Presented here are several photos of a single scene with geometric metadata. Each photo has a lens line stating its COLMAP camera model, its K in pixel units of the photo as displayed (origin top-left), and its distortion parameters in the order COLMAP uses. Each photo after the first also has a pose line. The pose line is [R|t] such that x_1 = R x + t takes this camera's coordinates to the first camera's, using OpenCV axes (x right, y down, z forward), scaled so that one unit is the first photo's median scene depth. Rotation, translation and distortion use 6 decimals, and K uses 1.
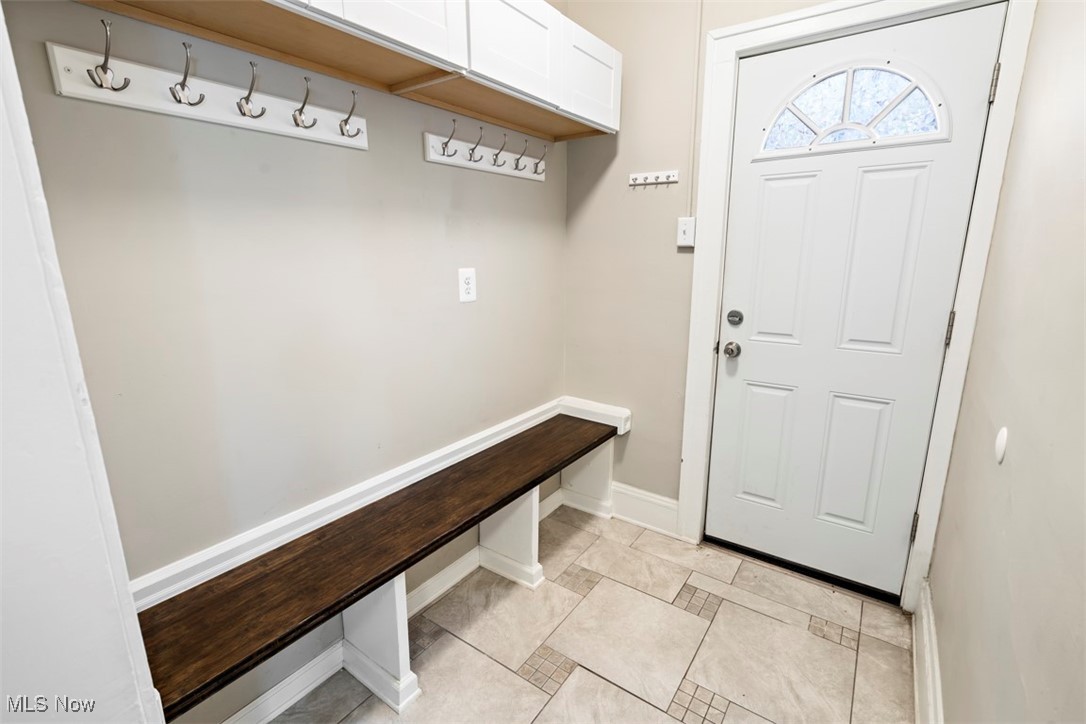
lens RADIAL K [[493.6, 0, 541.5], [0, 493.6, 360.1], [0, 0, 1]] dist [-0.002277, 0.000524]
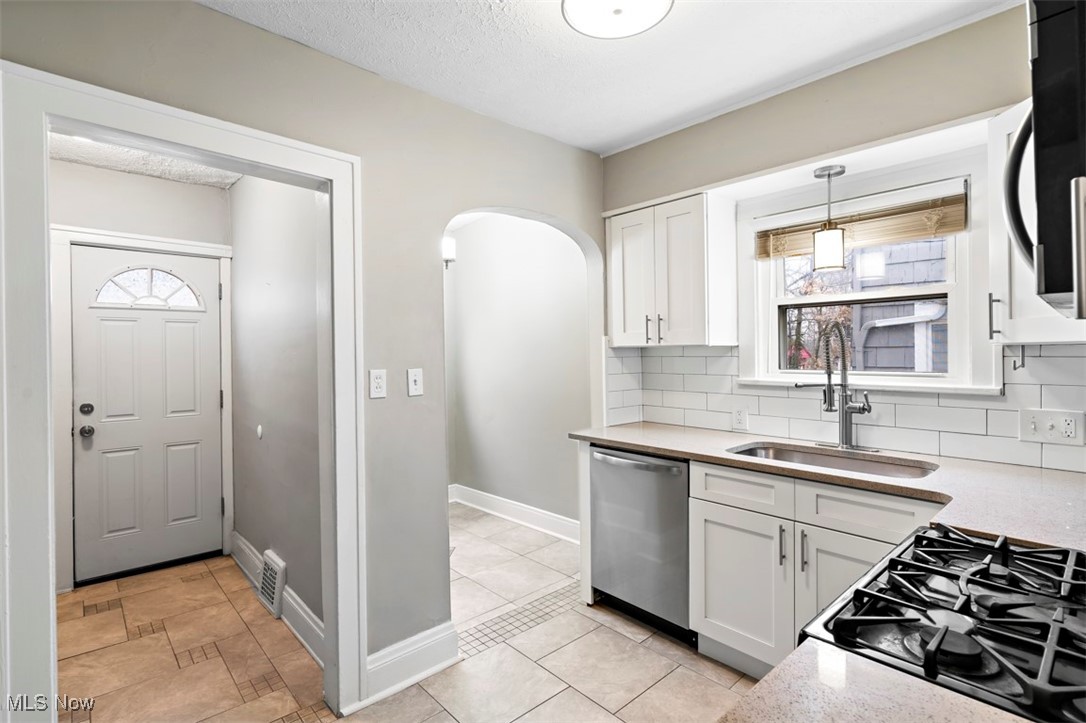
lens RADIAL K [[493.6, 0, 542.7], [0, 493.6, 361.0], [0, 0, 1]] dist [-0.002277, 0.000524]
pose [[0.194128, 0.003219, 0.980971, -0.812440], [0.226172, 0.972907, -0.047951, 0.159587], [-0.954547, 0.231176, 0.188140, -0.614915]]
